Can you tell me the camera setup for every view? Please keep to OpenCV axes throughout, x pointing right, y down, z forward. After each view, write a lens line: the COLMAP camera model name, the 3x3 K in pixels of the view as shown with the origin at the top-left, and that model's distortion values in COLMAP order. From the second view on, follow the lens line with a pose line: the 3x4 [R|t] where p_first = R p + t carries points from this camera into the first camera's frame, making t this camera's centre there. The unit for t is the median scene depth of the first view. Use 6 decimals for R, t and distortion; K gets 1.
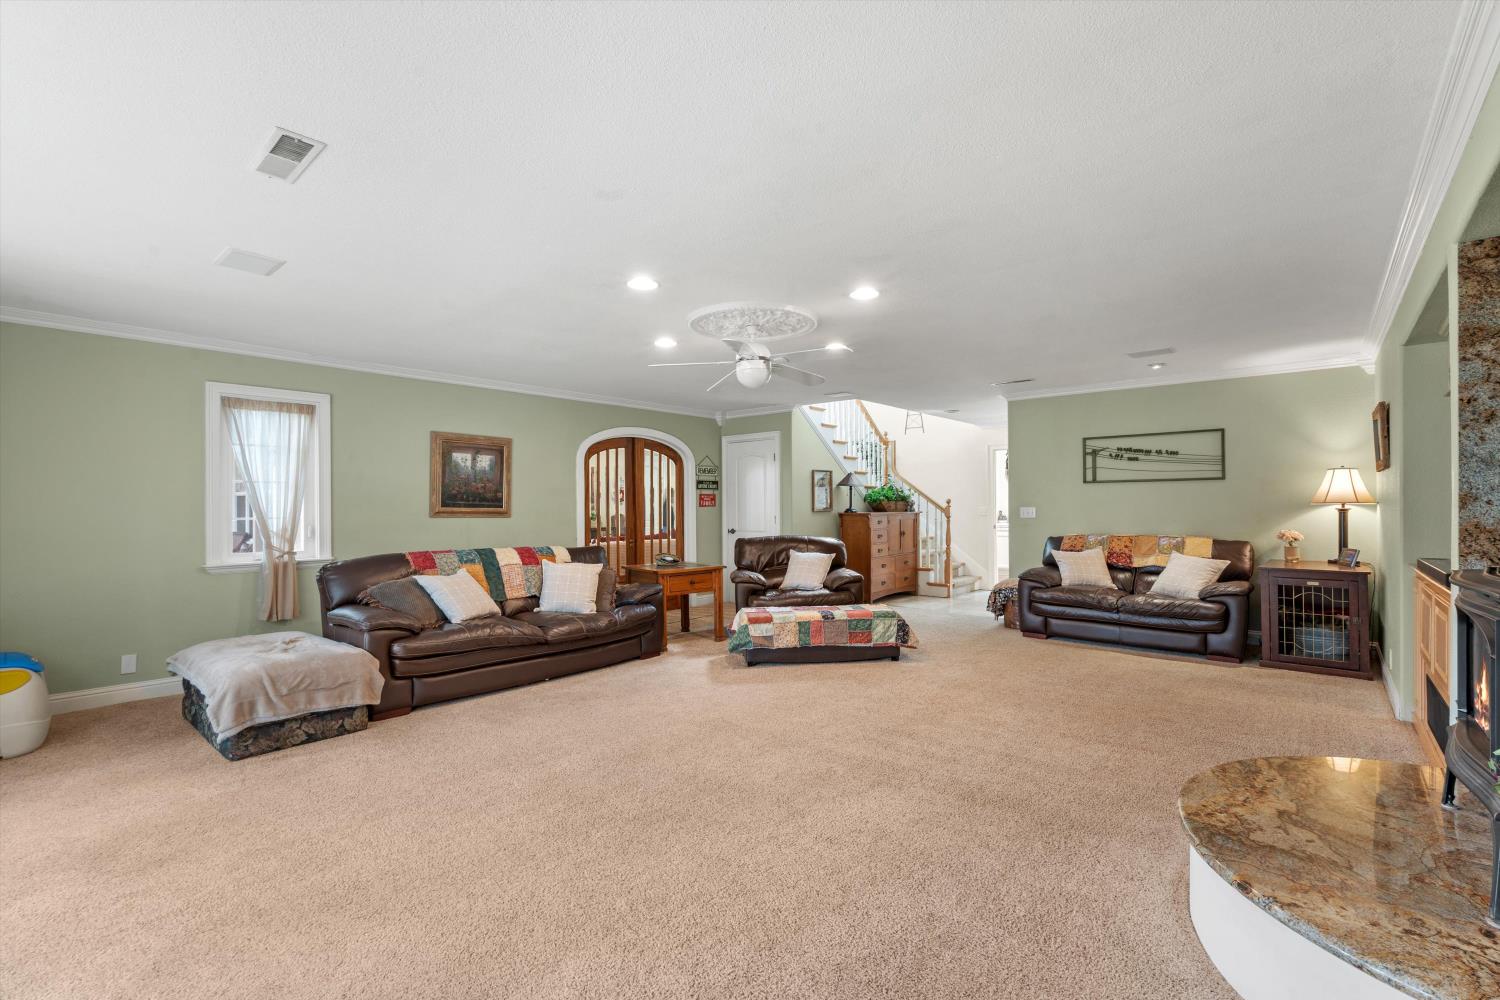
lens RADIAL K [[657.5, 0, 754.0], [0, 657.5, 500.9], [0, 0, 1]] dist [0.003776, 0.000342]
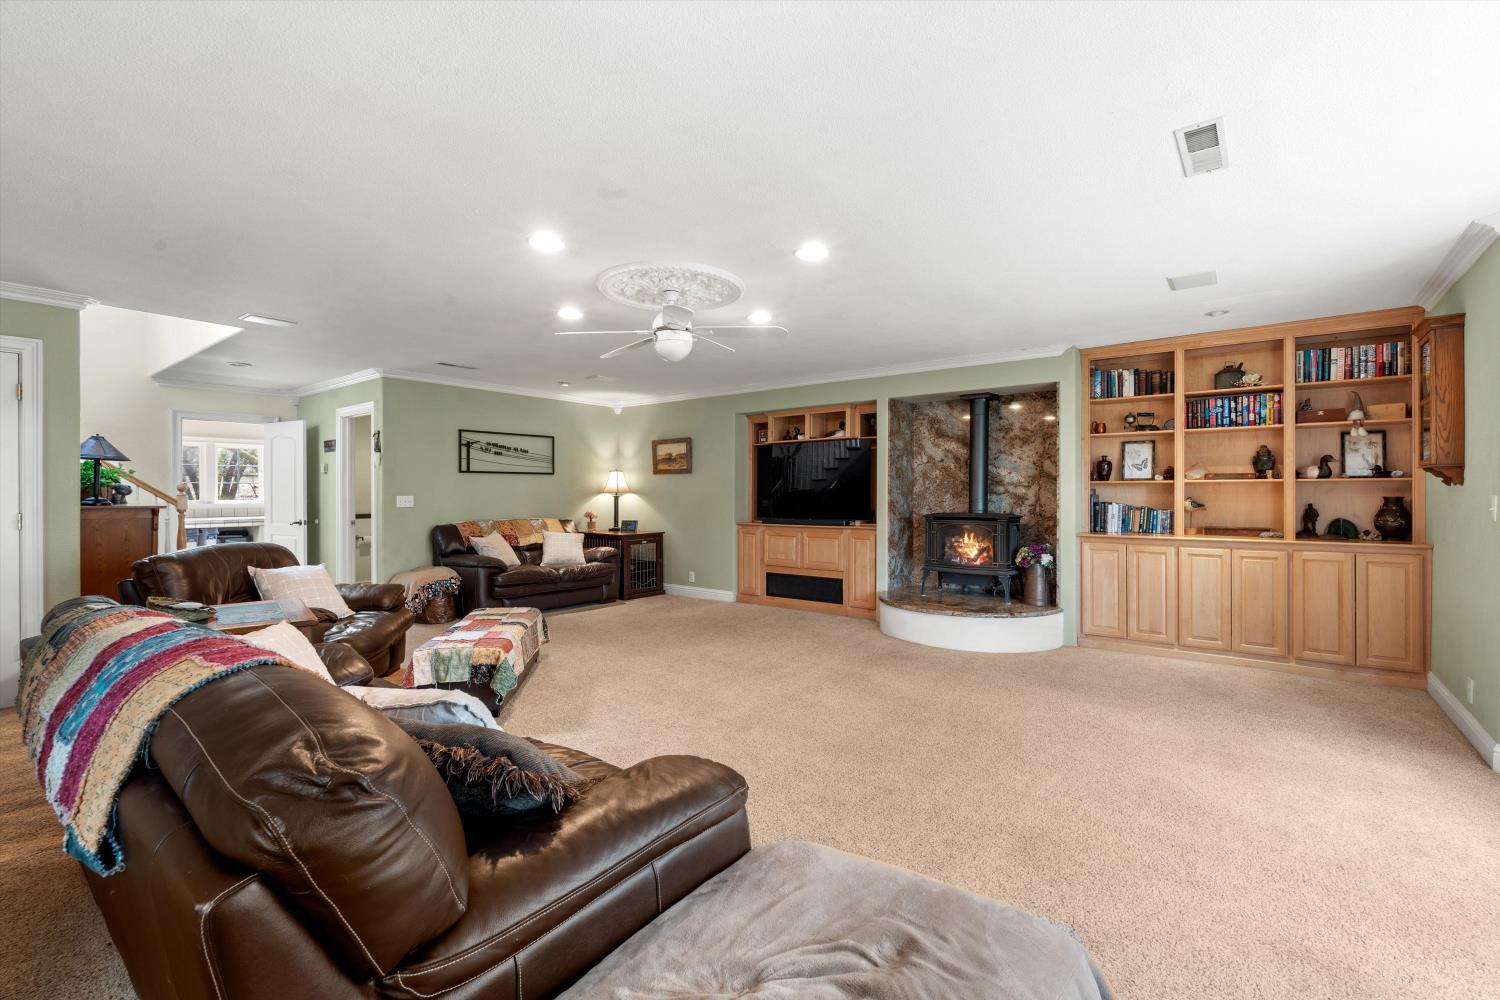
lens RADIAL K [[657.5, 0, 754.7], [0, 657.5, 497.0], [0, 0, 1]] dist [0.003776, 0.000342]
pose [[-0.044770, -0.001058, 0.998997, -0.624995], [-0.003041, 0.999995, 0.000923, 0.010522], [-0.998993, -0.002997, -0.044773, 0.642536]]
